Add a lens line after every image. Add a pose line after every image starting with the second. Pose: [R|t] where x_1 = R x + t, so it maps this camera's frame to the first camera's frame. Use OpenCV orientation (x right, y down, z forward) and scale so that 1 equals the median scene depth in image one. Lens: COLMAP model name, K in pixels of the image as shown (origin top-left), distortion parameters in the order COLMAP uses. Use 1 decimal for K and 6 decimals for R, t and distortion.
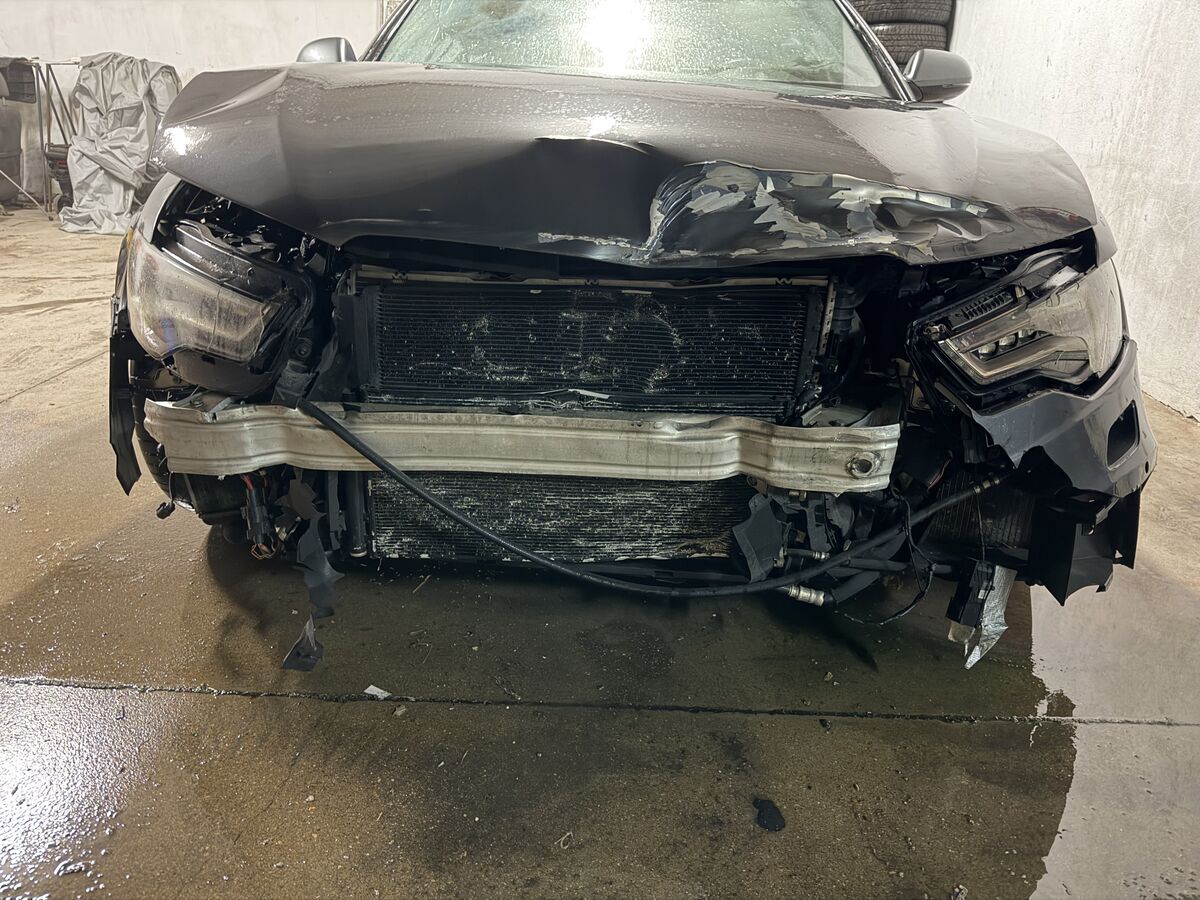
lens RADIAL K [[836.8, 0, 600.0], [0, 836.8, 450.0], [0, 0, 1]] dist [0.093063, -0.131930]
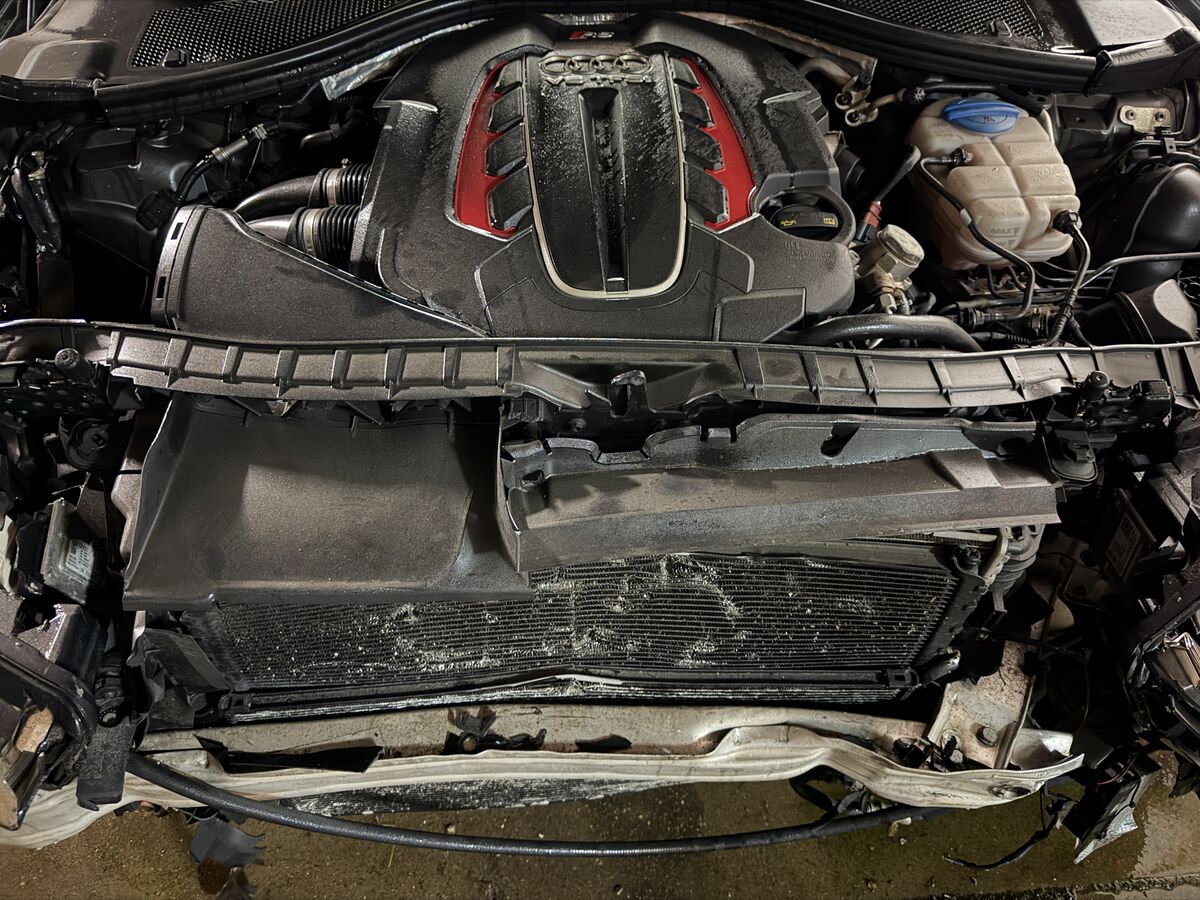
lens RADIAL K [[836.8, 0, 600.0], [0, 836.8, 450.0], [0, 0, 1]] dist [0.093063, -0.131930]
pose [[0.995601, -0.082671, 0.044096, -0.019836], [0.057383, 0.910036, 0.410539, -0.485426], [-0.074069, -0.406202, 0.910776, 0.497167]]
